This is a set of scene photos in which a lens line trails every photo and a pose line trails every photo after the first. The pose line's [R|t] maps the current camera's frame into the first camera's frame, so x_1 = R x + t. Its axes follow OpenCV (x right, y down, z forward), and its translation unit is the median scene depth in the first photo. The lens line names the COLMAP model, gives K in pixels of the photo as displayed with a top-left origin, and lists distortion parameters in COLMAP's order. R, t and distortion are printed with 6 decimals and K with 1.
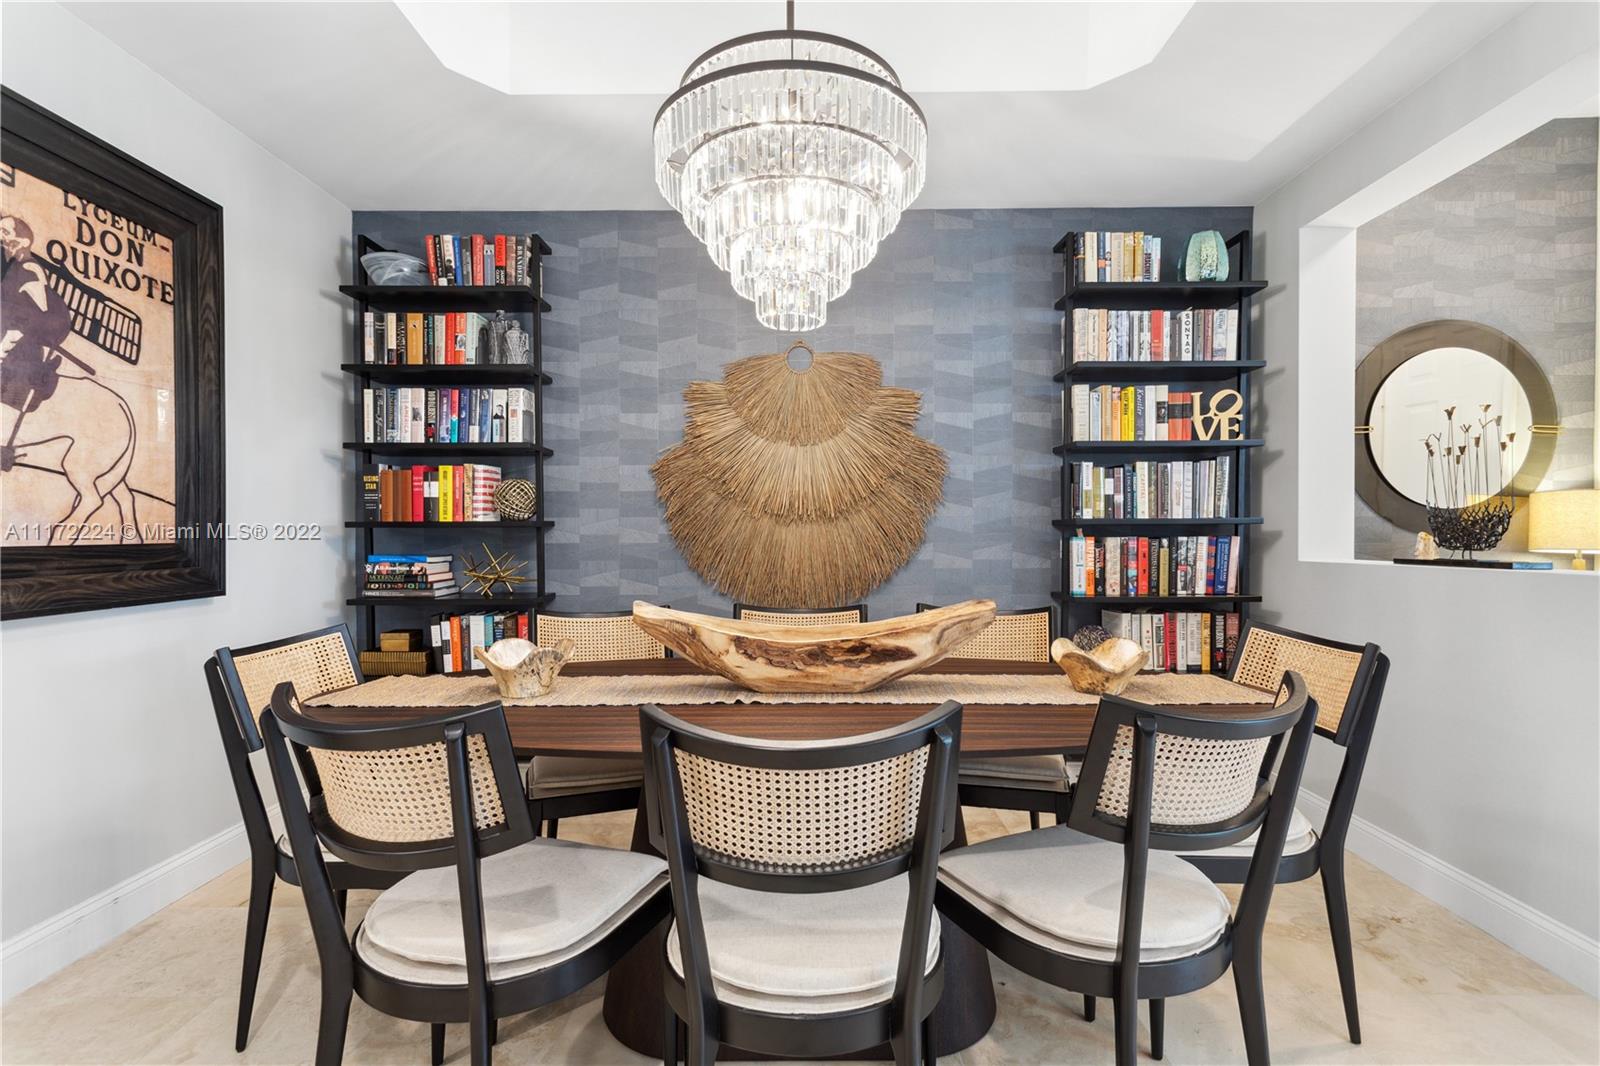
lens RADIAL K [[765.4, 0, 799.3], [0, 765.4, 532.9], [0, 0, 1]] dist [0.003177, 0.000714]
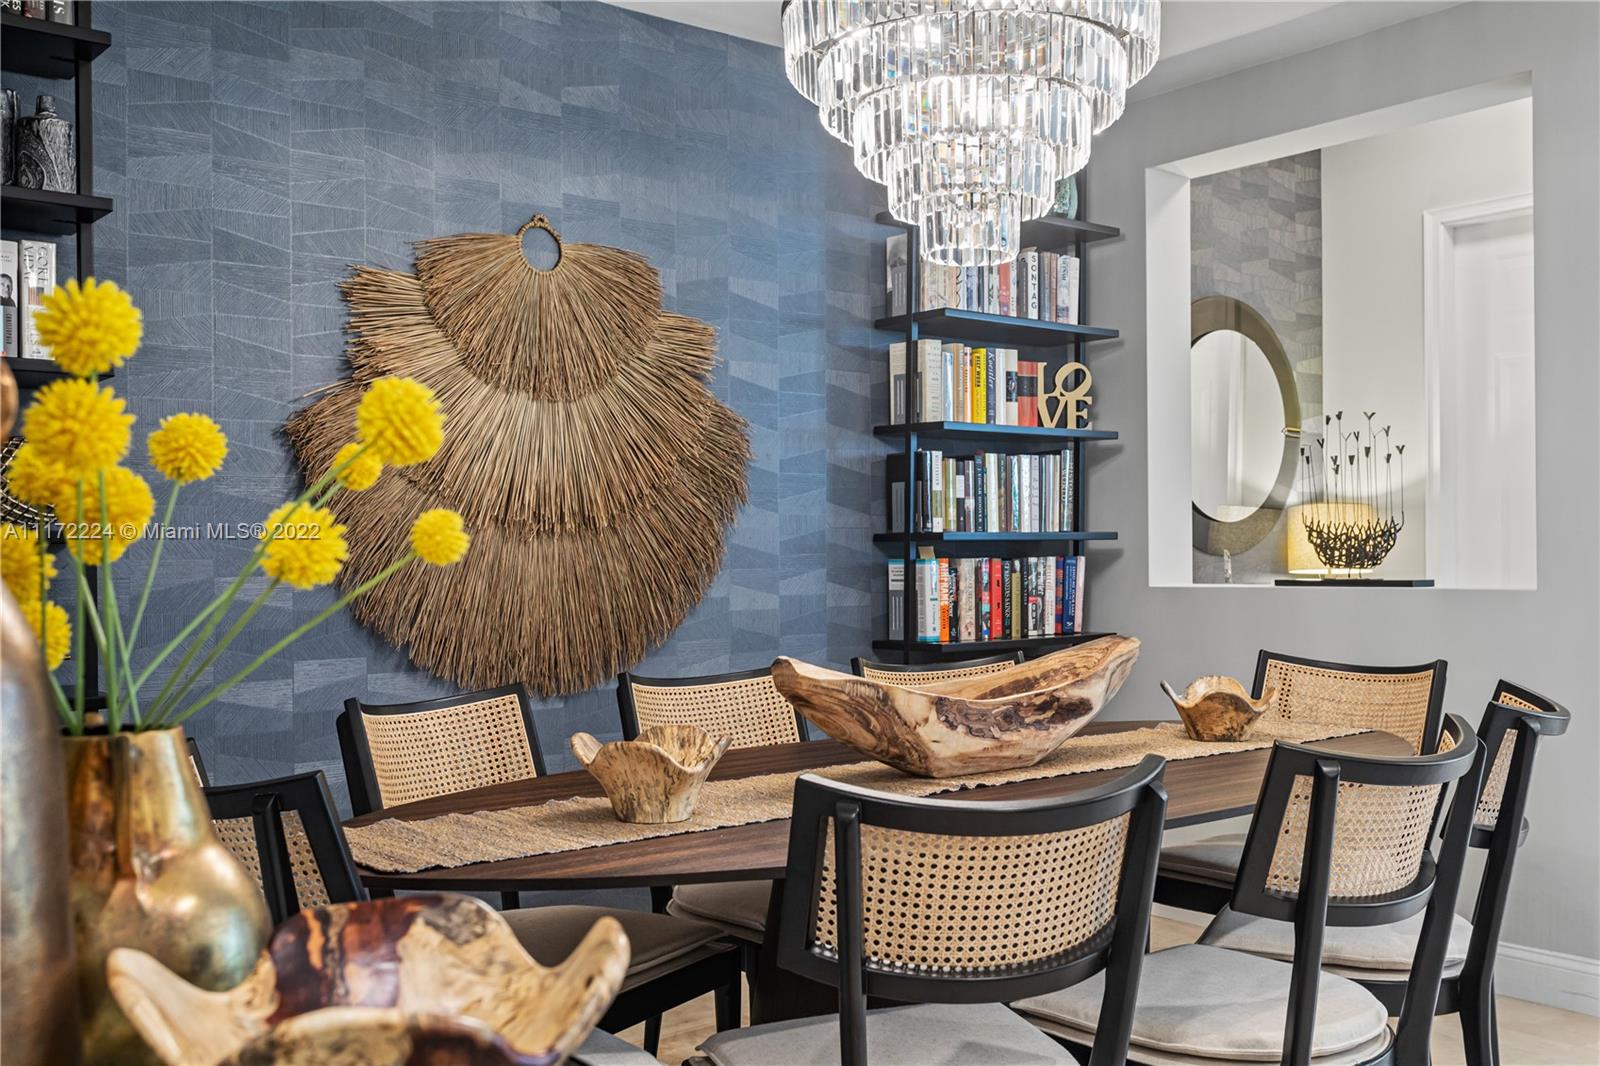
lens RADIAL K [[1569.3, 0, 799.2], [0, 1569.3, 536.8], [0, 0, 1]] dist [0.007295, 0.000000]
pose [[0.768266, 0.002918, 0.640125, -0.634914], [0.007047, 0.999890, -0.013016, 0.003361], [-0.640092, 0.014510, 0.768161, -0.015046]]
